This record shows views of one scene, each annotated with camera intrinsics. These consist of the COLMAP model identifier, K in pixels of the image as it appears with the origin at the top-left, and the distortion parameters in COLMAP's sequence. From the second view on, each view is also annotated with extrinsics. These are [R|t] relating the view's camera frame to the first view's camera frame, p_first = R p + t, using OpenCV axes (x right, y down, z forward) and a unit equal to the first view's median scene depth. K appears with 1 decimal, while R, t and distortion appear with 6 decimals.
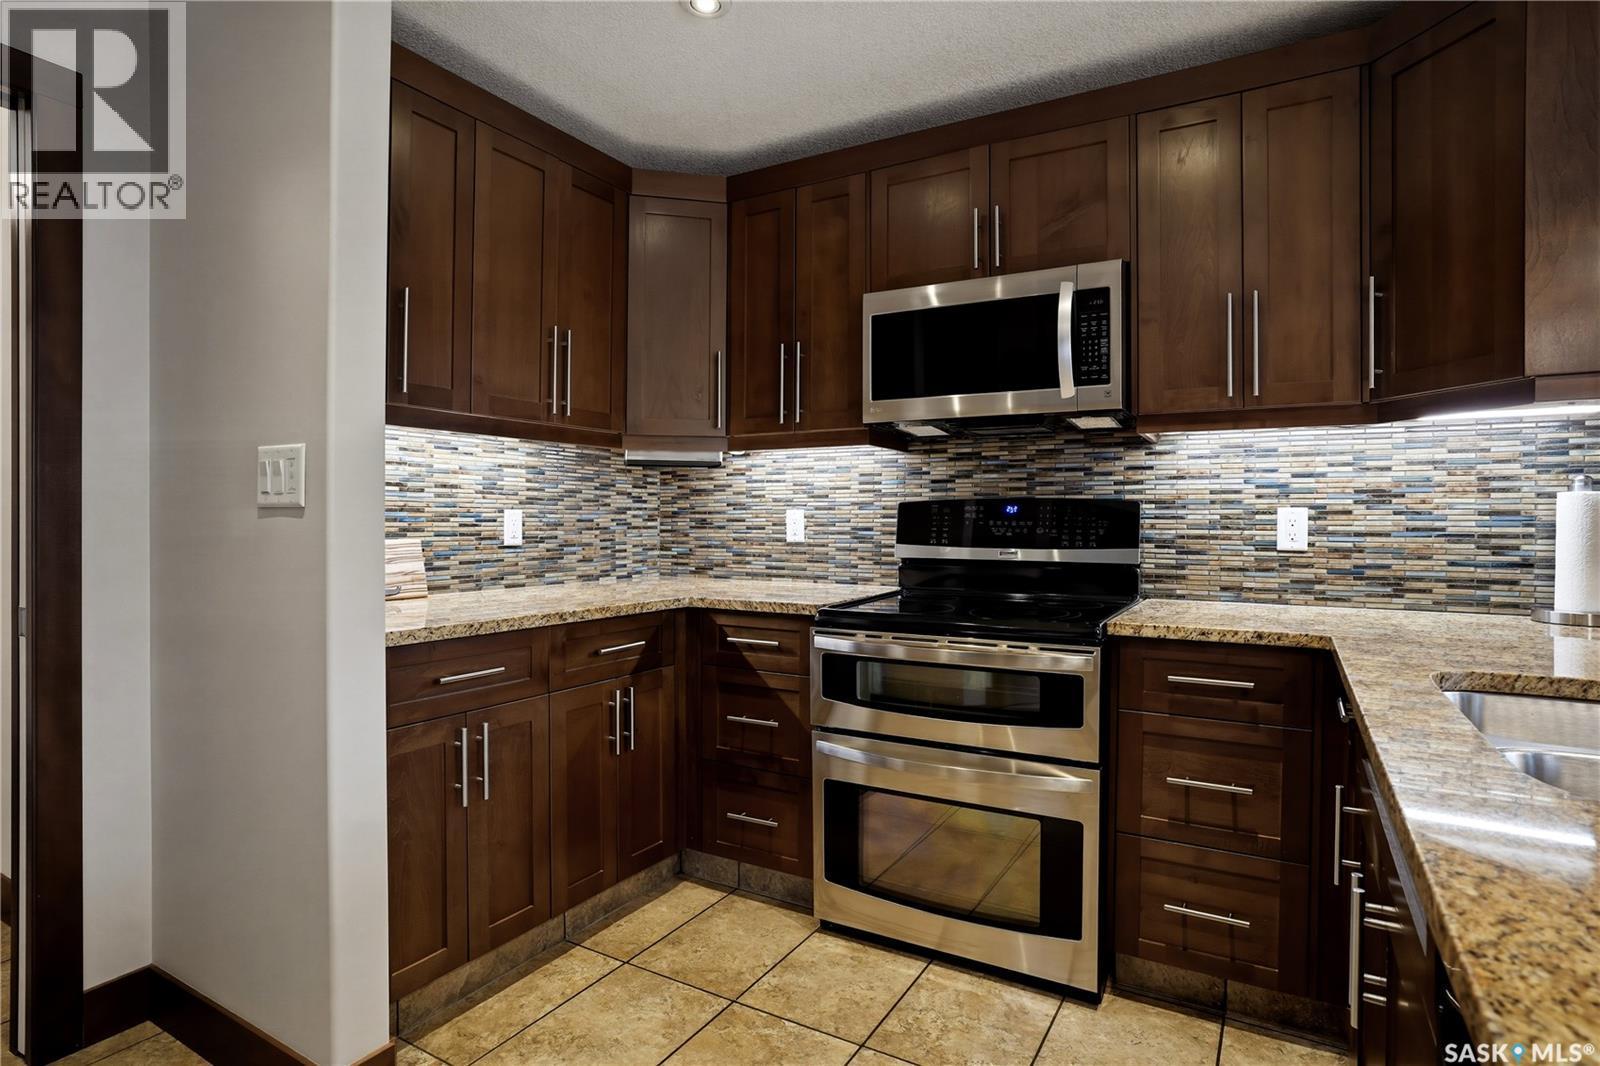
lens RADIAL K [[844.9, 0, 796.2], [0, 844.9, 525.0], [0, 0, 1]] dist [-0.062808, 0.037984]
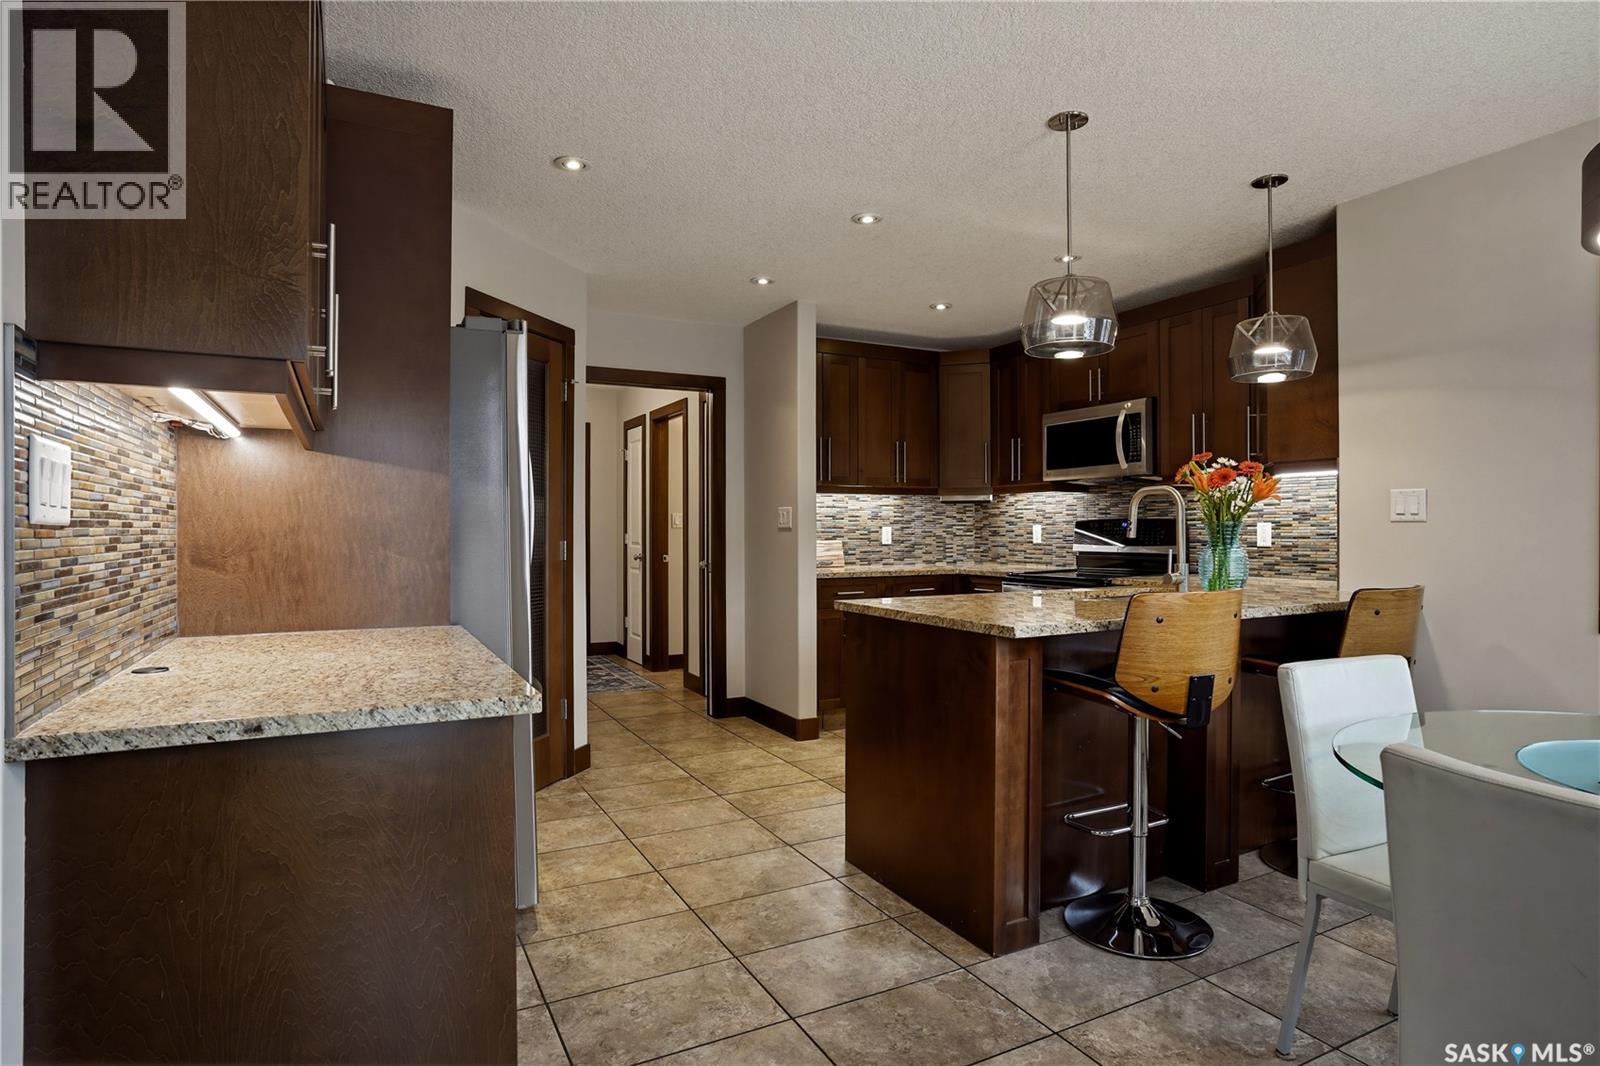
lens RADIAL K [[844.9, 0, 796.2], [0, 844.9, 525.0], [0, 0, 1]] dist [-0.062808, 0.037984]
pose [[0.845475, -0.009588, -0.533929, 0.574785], [0.003079, 0.999910, -0.013081, 0.003488], [0.534006, 0.009416, 0.845428, -0.857423]]
